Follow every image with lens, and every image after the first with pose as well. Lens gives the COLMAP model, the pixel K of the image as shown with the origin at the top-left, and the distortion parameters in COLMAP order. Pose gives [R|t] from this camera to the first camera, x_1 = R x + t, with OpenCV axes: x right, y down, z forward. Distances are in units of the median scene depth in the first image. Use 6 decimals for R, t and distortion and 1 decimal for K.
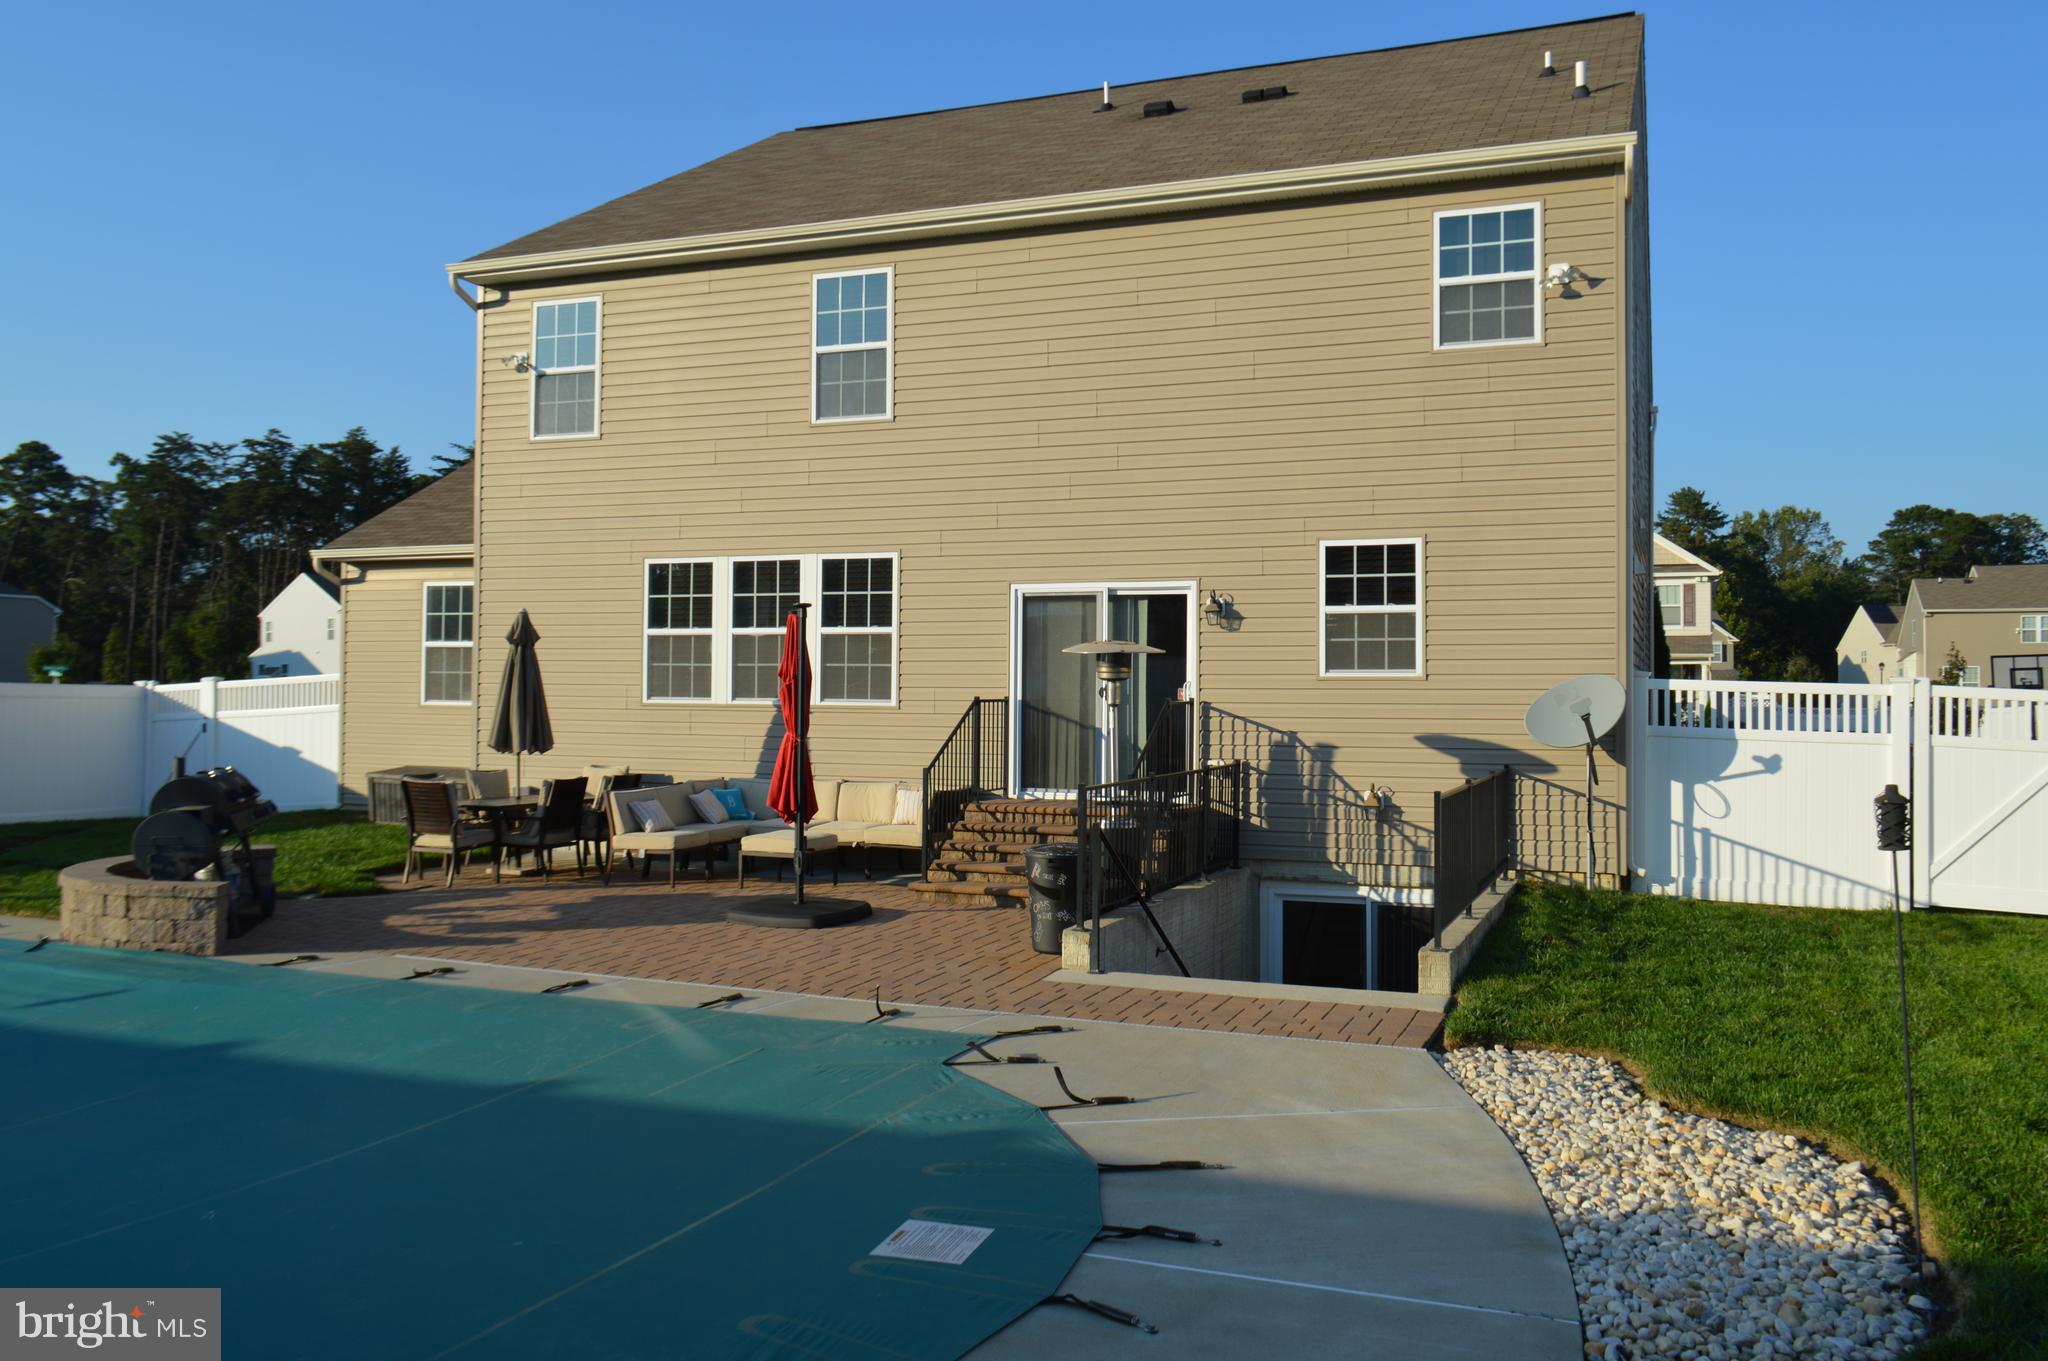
lens RADIAL K [[1592.9, 0, 1049.7], [0, 1592.9, 659.2], [0, 0, 1]] dist [-0.024119, 0.005790]
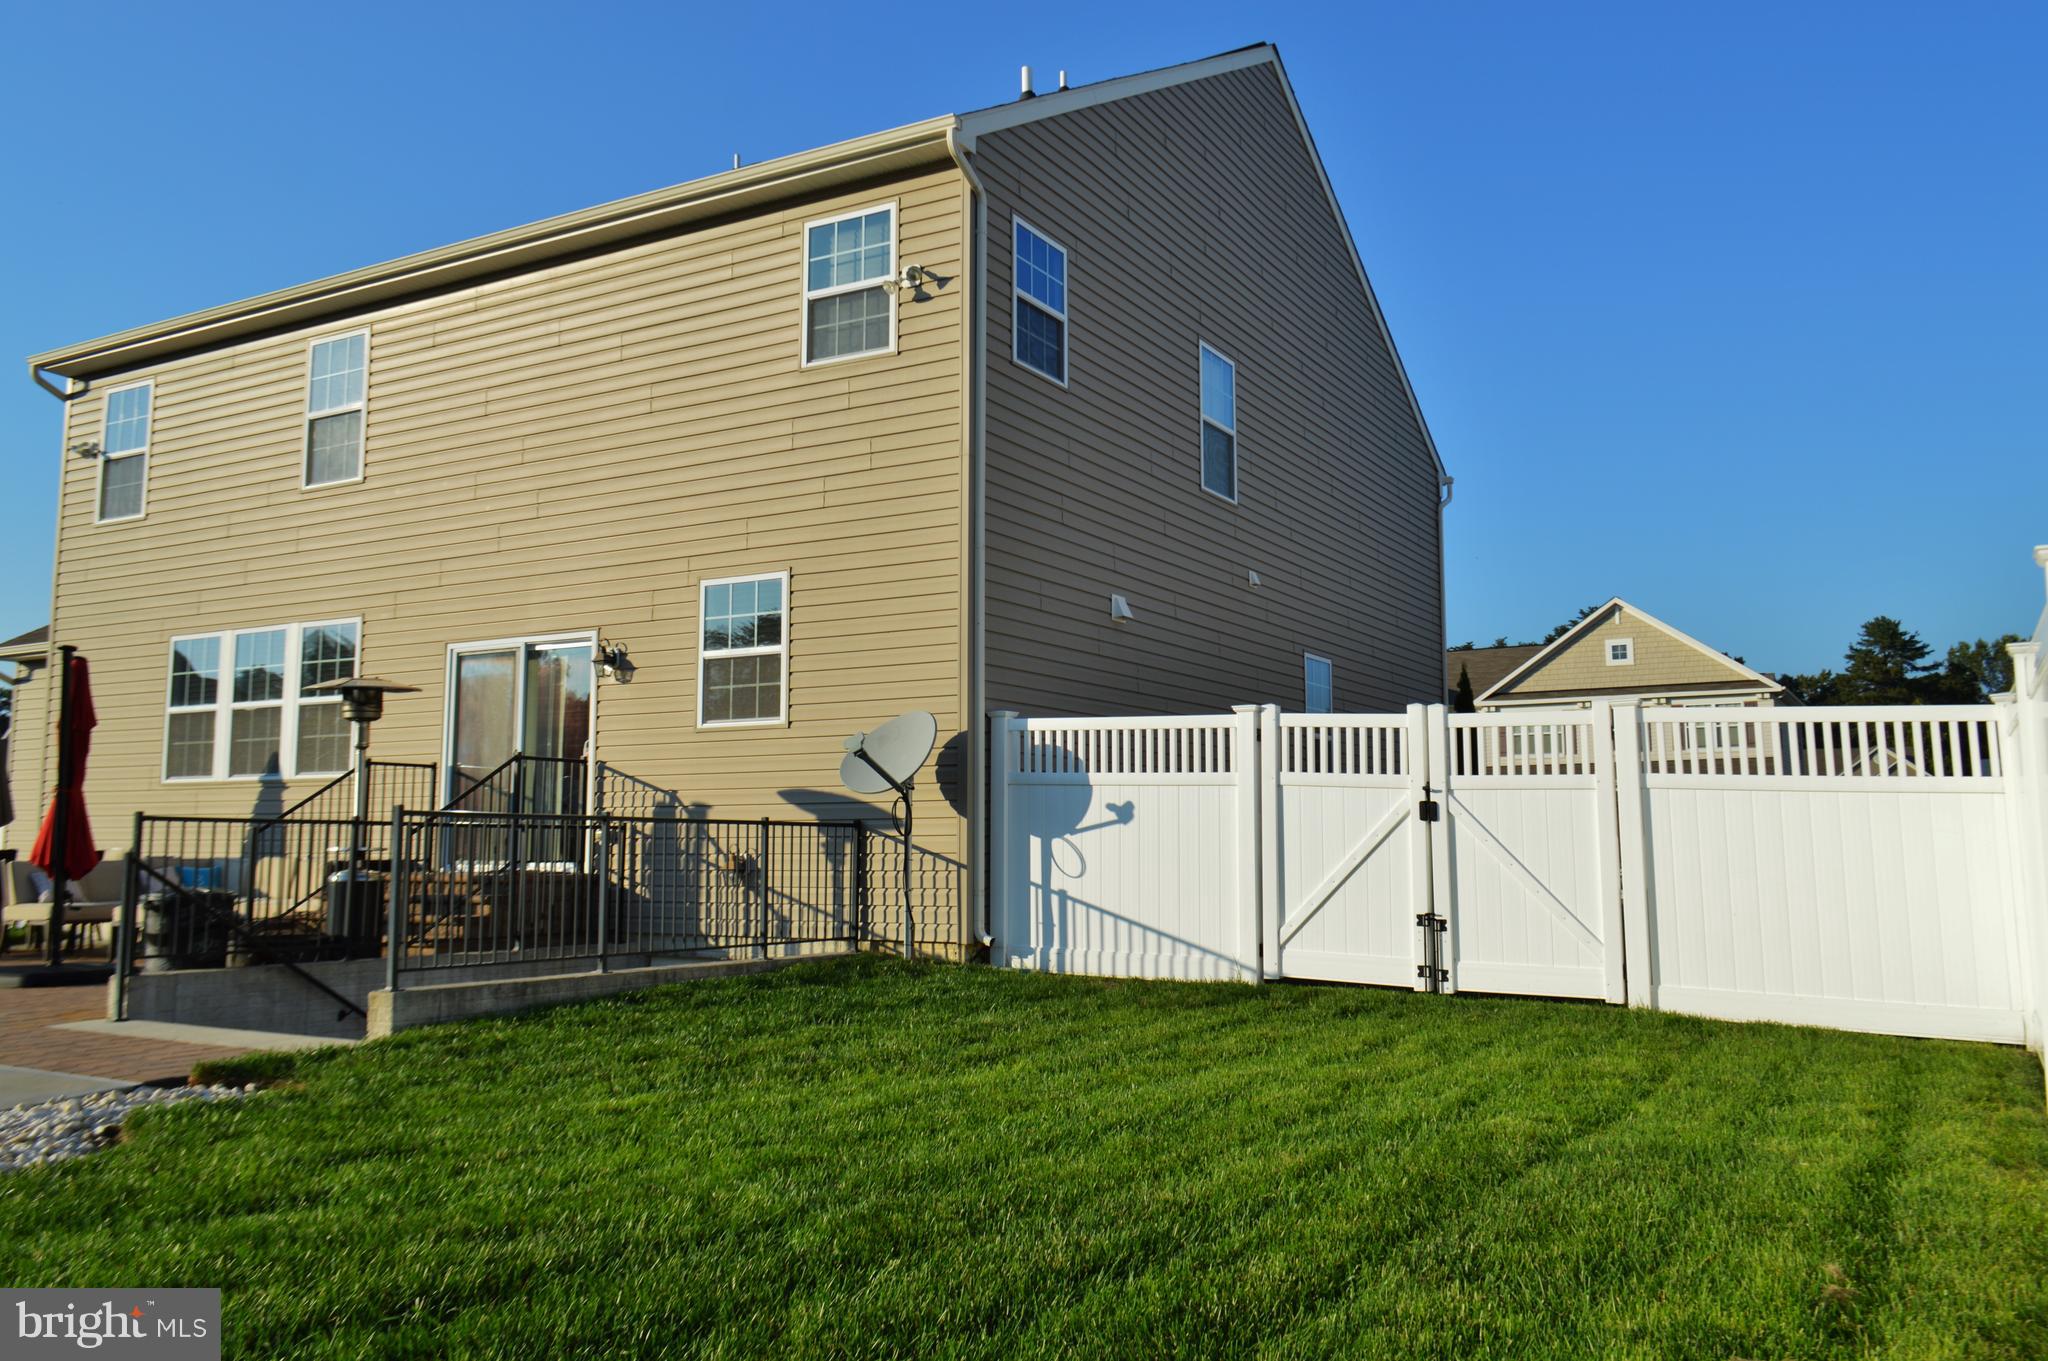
lens RADIAL K [[1592.9, 0, 1049.7], [0, 1592.9, 659.2], [0, 0, 1]] dist [-0.024119, 0.005790]
pose [[0.991155, -0.022956, -0.130710, 0.438118], [0.010080, 0.995102, -0.098335, 0.056155], [0.132327, 0.096148, 0.986532, 0.113340]]
